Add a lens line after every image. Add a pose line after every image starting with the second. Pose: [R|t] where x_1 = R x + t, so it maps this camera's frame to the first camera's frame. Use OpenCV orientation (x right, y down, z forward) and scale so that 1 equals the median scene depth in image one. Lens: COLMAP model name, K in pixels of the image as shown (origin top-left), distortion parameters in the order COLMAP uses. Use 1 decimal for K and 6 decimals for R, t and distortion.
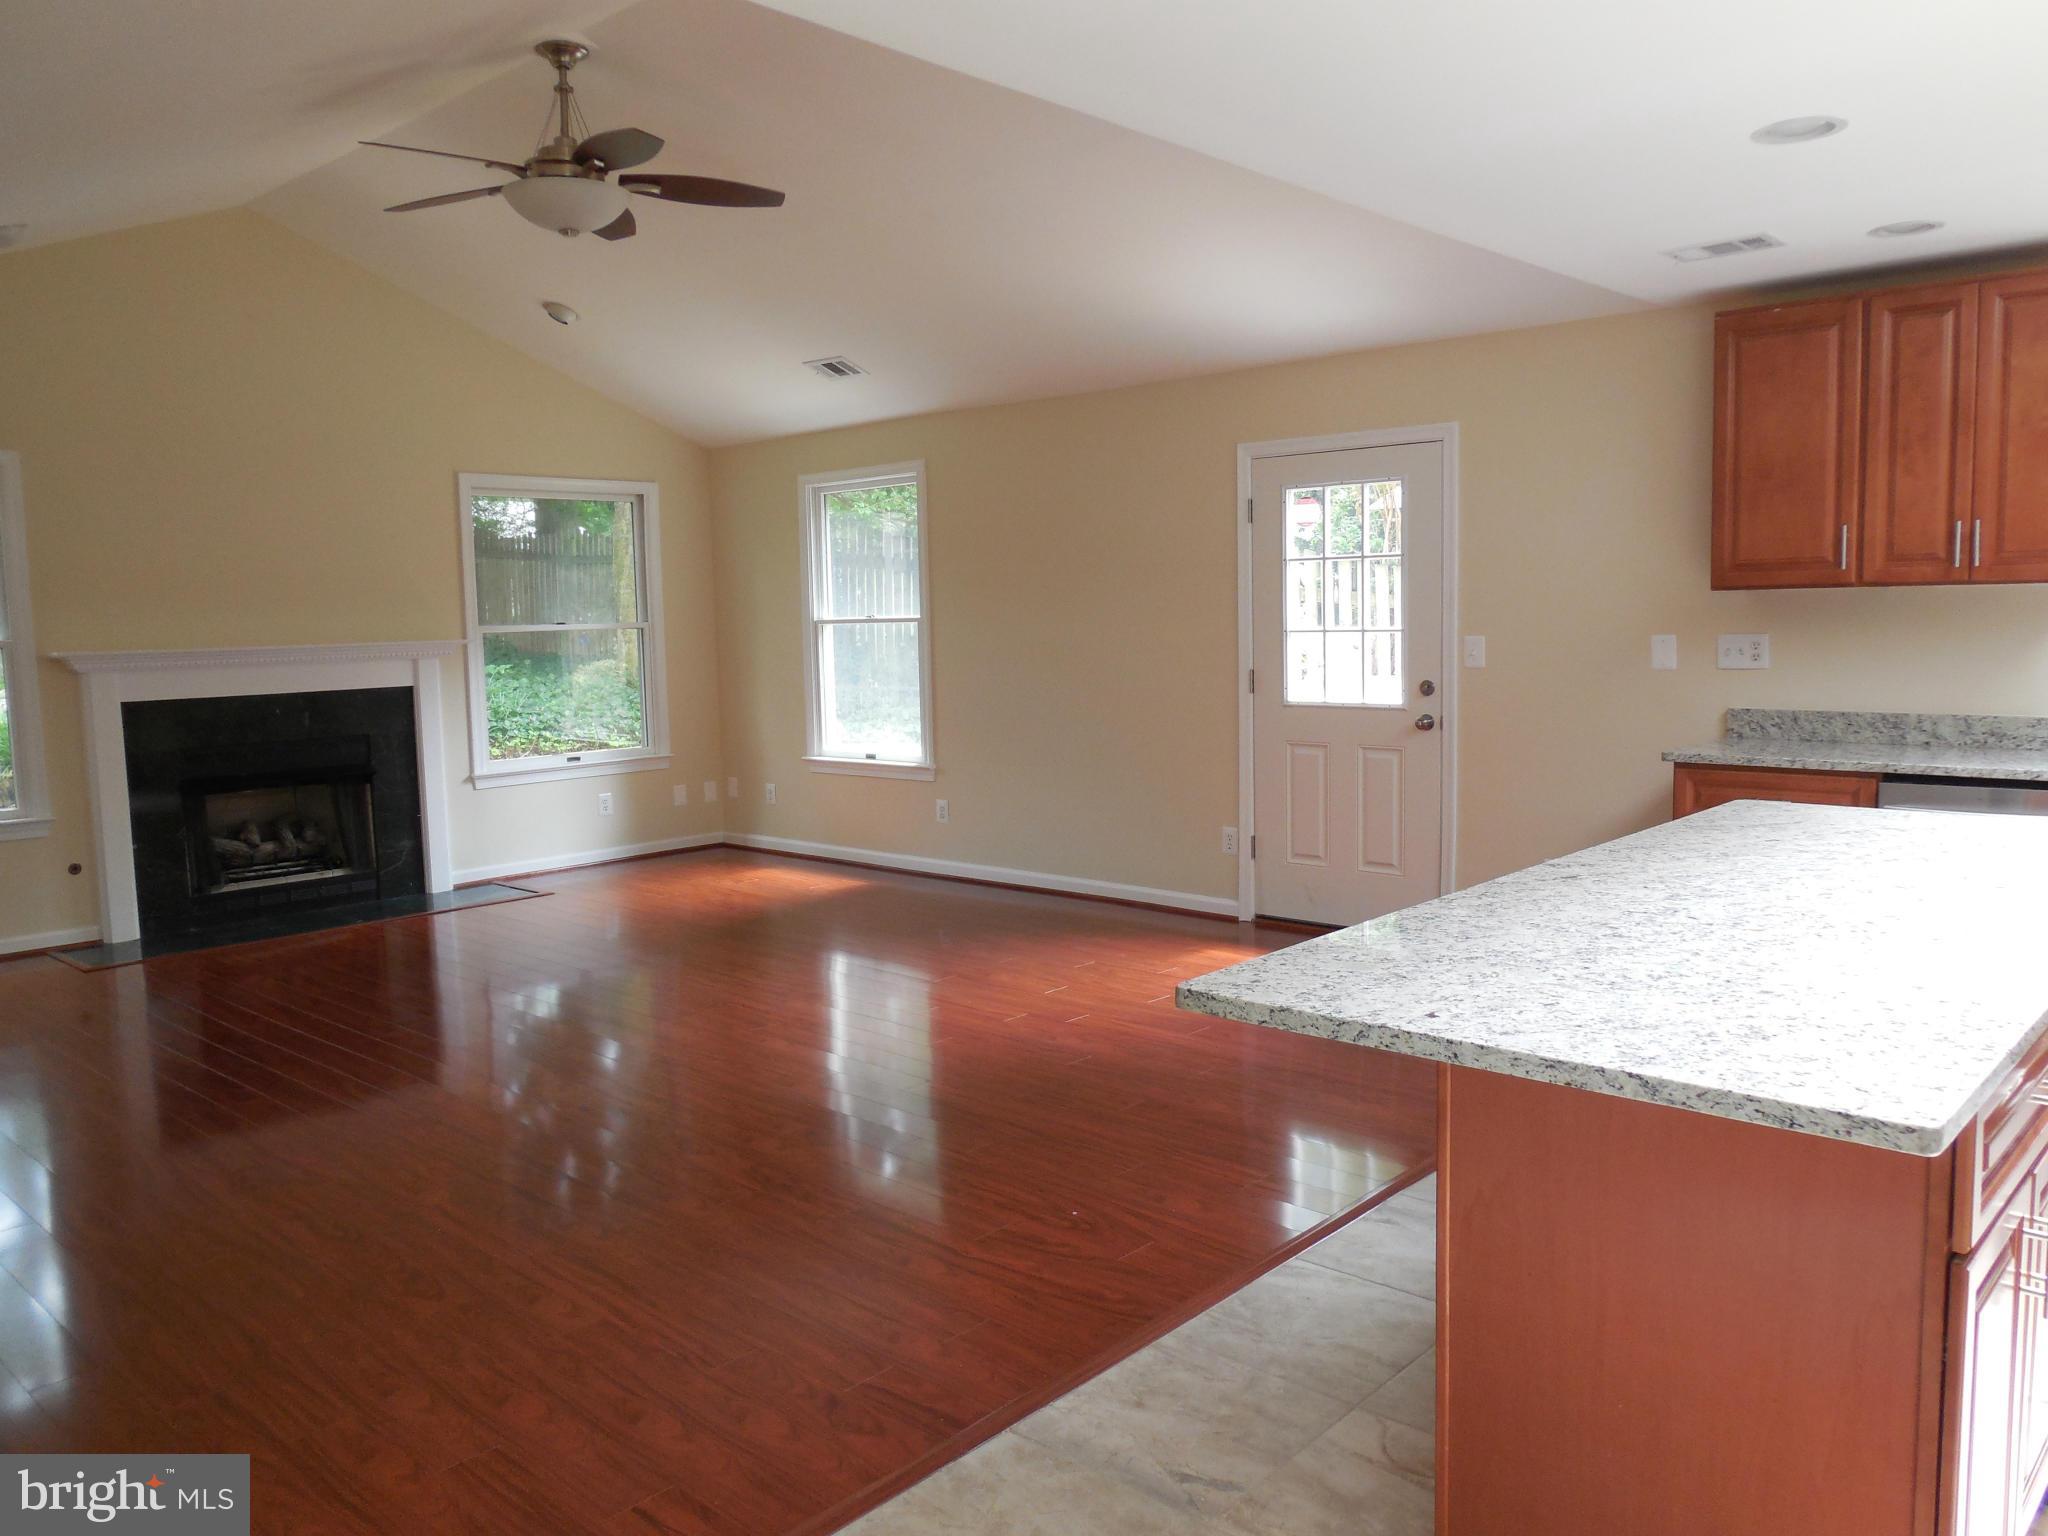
lens RADIAL K [[1549.4, 0, 1027.8], [0, 1549.4, 759.8], [0, 0, 1]] dist [-0.005923, 0.003554]
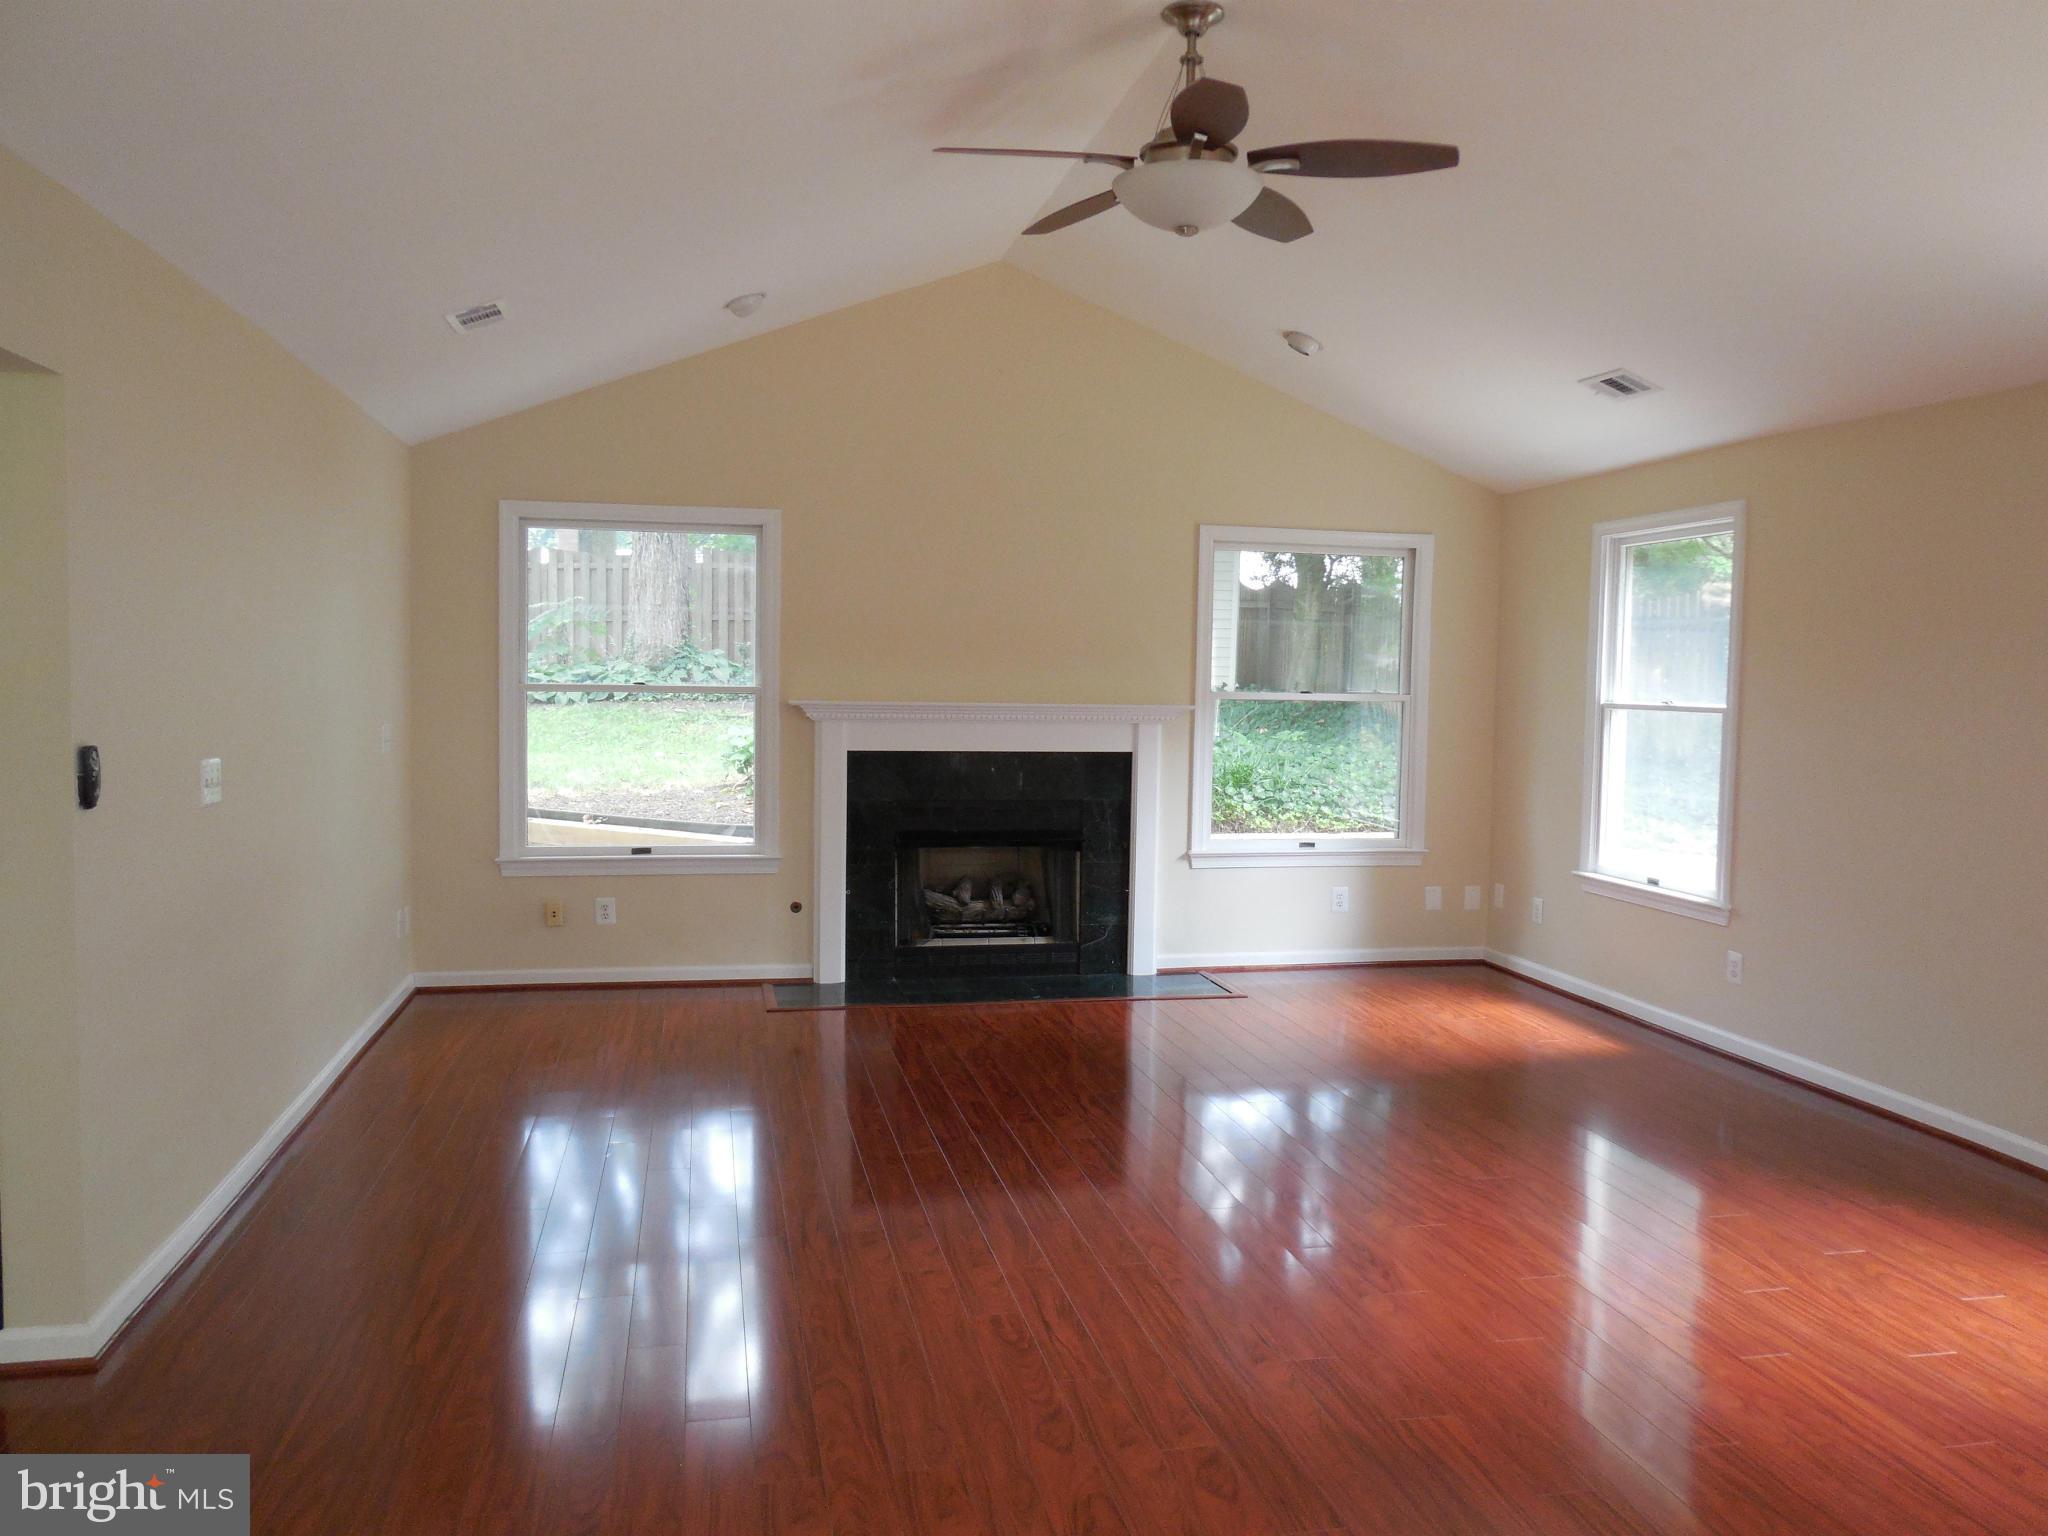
lens RADIAL K [[1547.6, 0, 1027.6], [0, 1547.6, 760.2], [0, 0, 1]] dist [-0.017456, 0.001143]
pose [[0.819288, 0.072125, -0.568828, 0.082737], [-0.093086, 0.995627, -0.007831, -0.029341], [0.565775, 0.059366, 0.822419, 0.192680]]
